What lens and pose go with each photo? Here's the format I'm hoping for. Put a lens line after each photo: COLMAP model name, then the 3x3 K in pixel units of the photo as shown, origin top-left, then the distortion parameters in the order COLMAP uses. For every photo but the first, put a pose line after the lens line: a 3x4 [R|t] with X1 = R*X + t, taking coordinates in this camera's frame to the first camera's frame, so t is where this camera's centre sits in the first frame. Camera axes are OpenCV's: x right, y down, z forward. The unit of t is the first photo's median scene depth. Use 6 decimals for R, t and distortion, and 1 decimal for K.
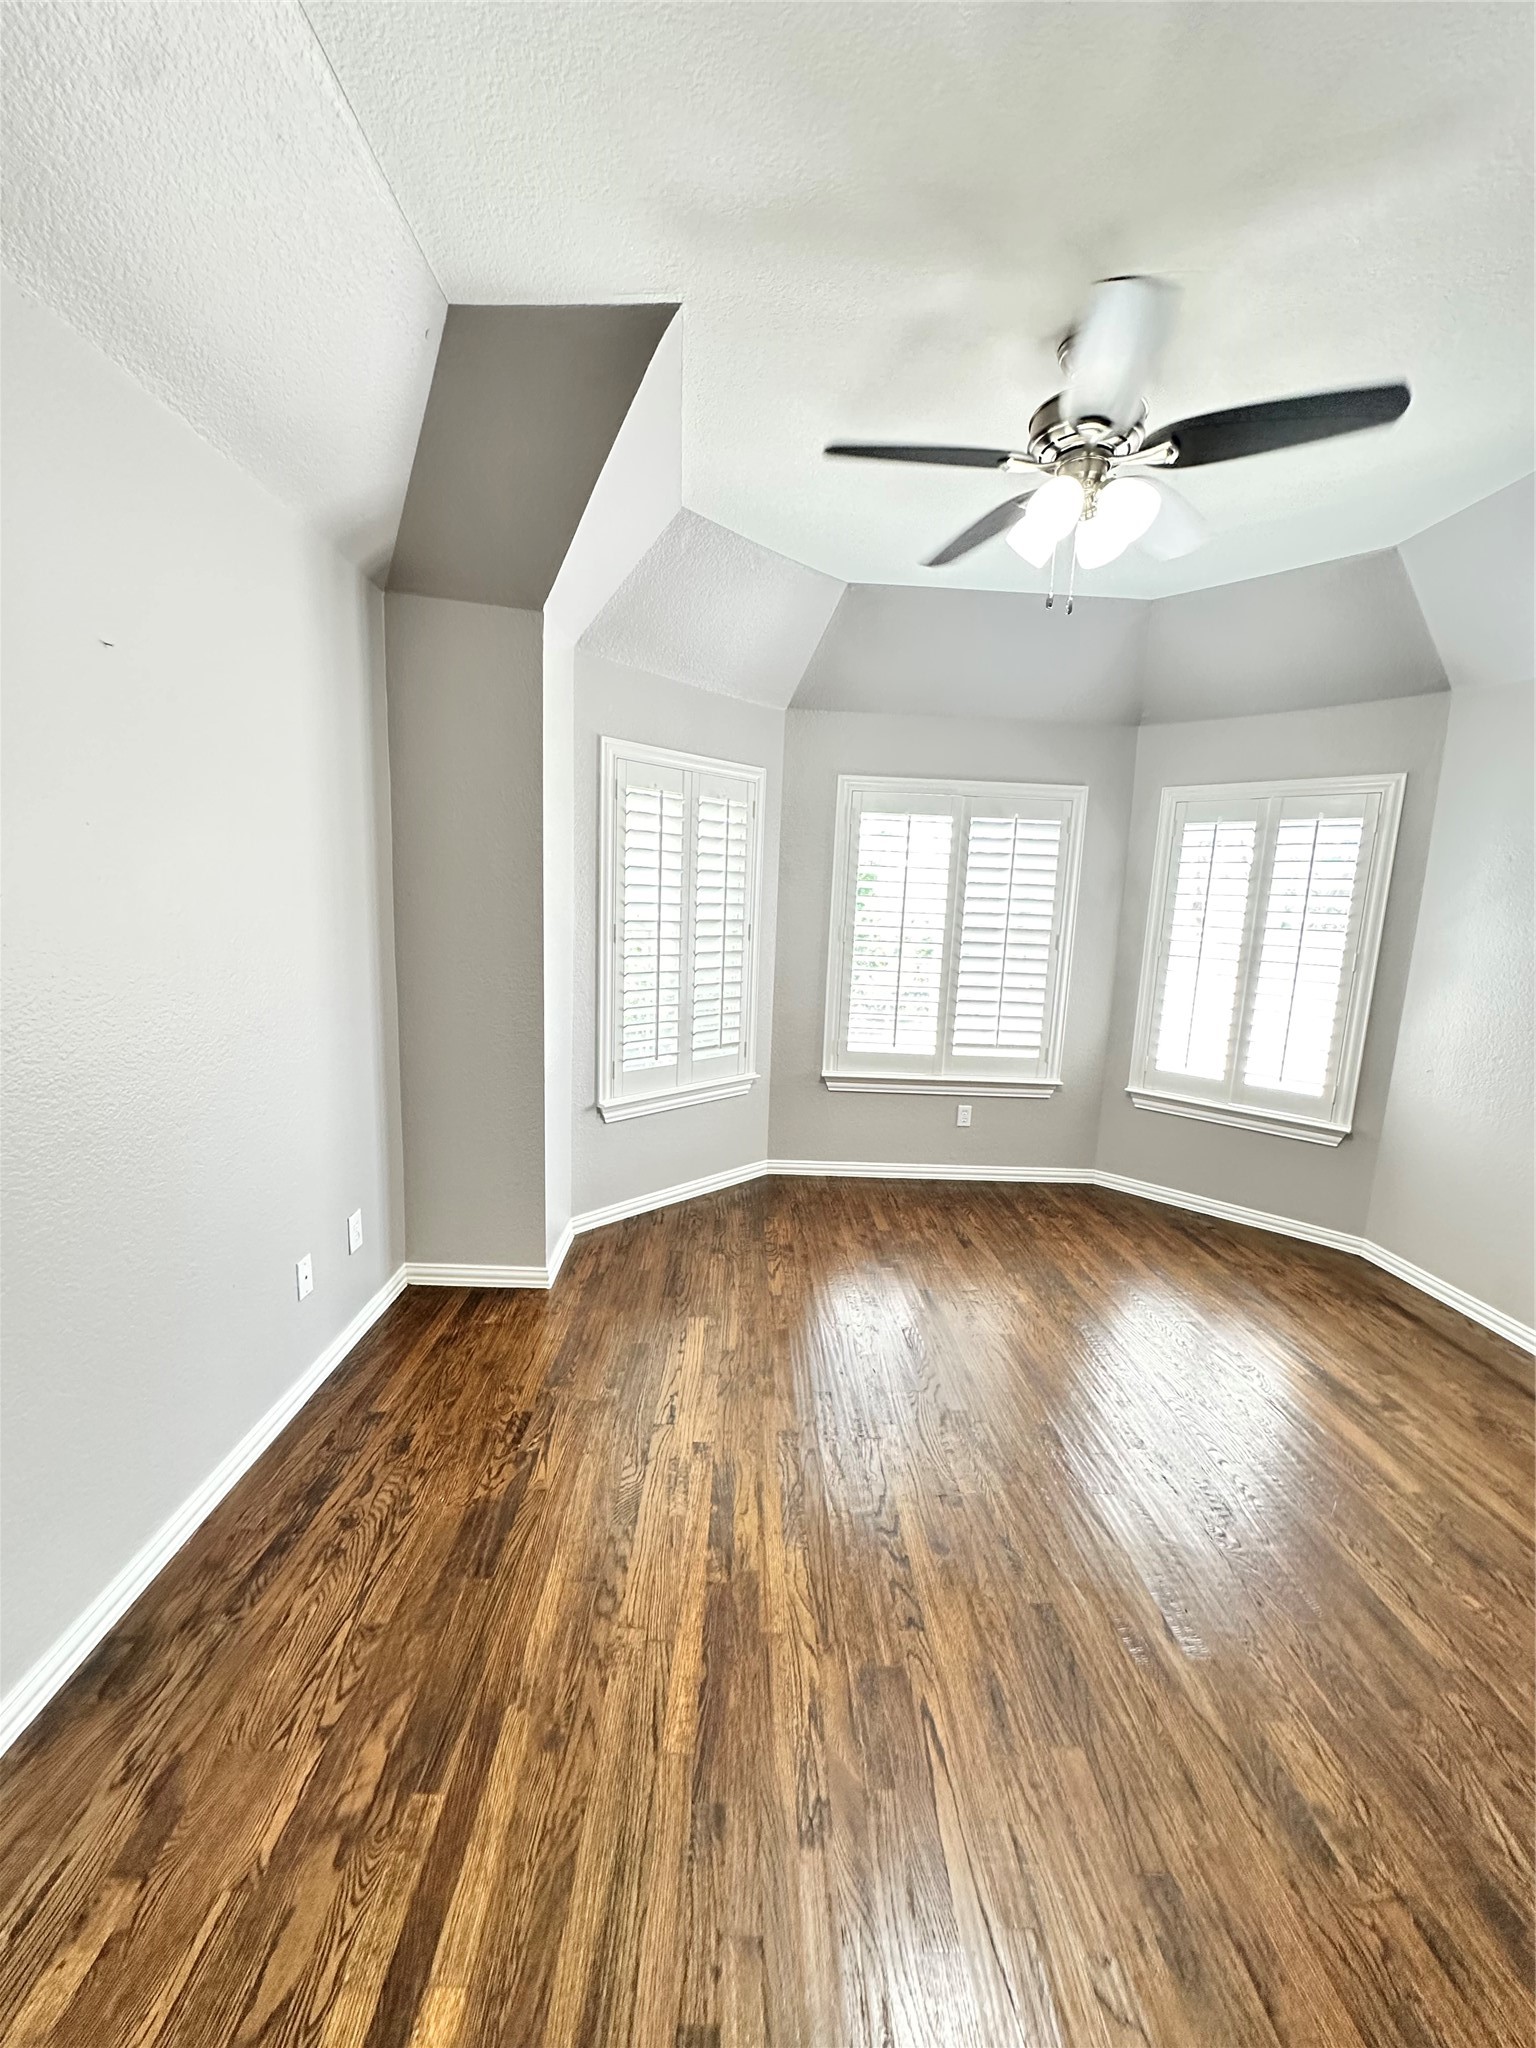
lens RADIAL K [[816.7, 0, 763.8], [0, 816.7, 1037.5], [0, 0, 1]] dist [-0.001378, 0.000061]
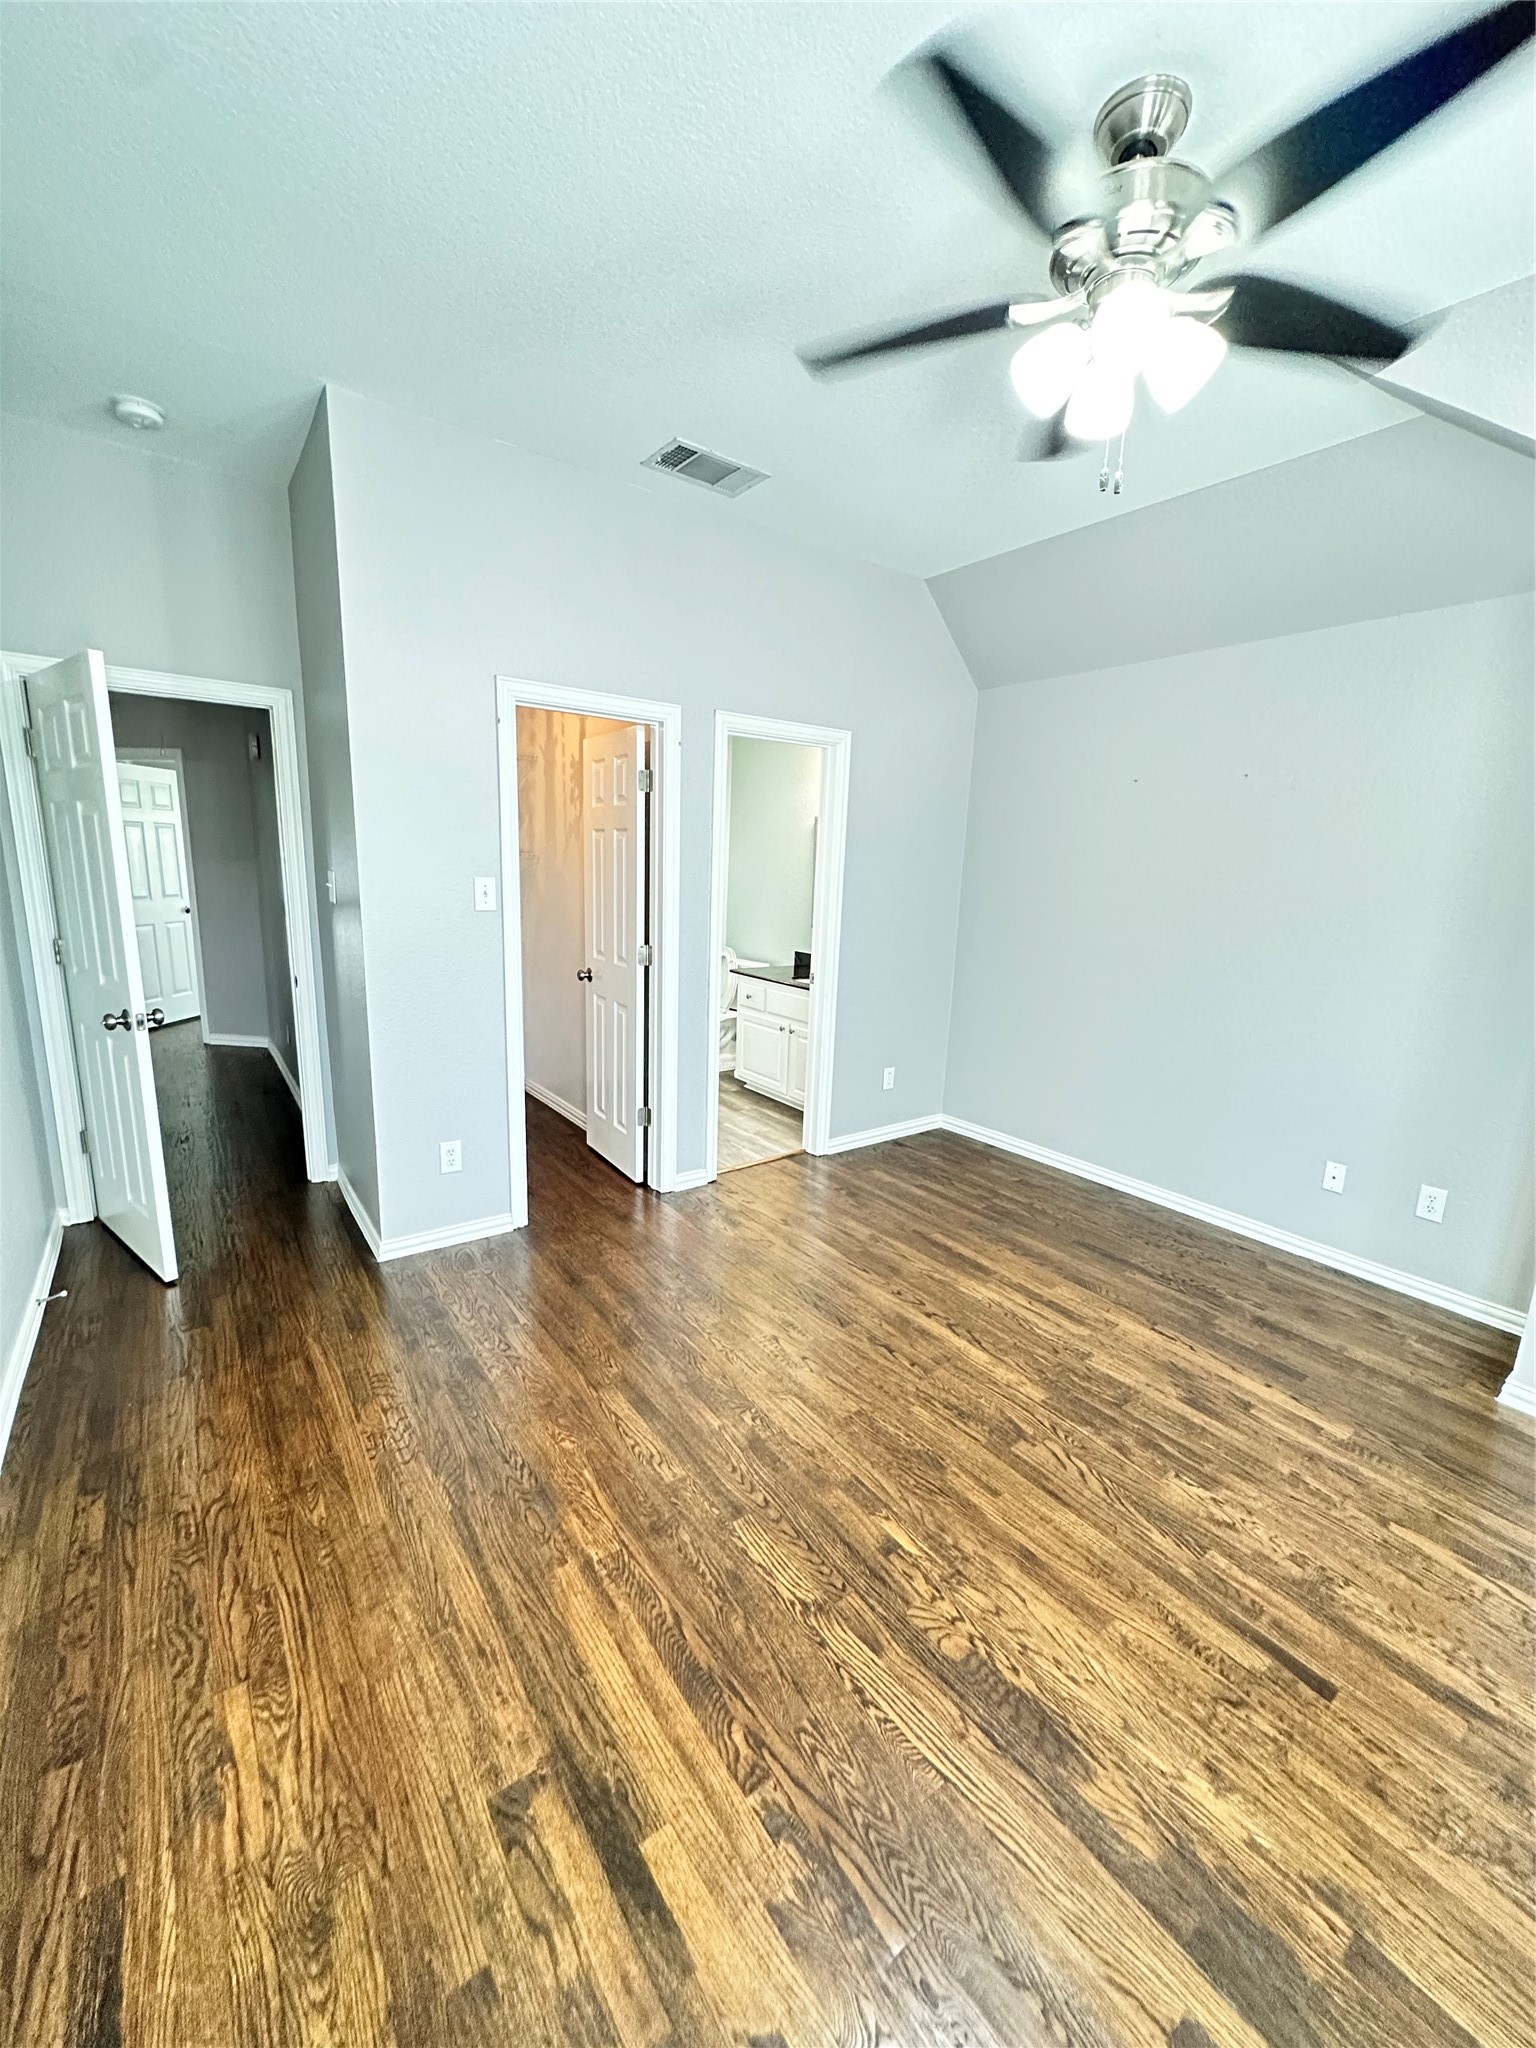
lens RADIAL K [[816.7, 0, 768.1], [0, 816.7, 1026.2], [0, 0, 1]] dist [-0.001378, 0.000061]
pose [[-0.818657, 0.045568, -0.572471, 1.190774], [-0.162784, 0.937549, 0.307415, -0.254425], [0.550728, 0.344857, -0.760113, 1.714148]]
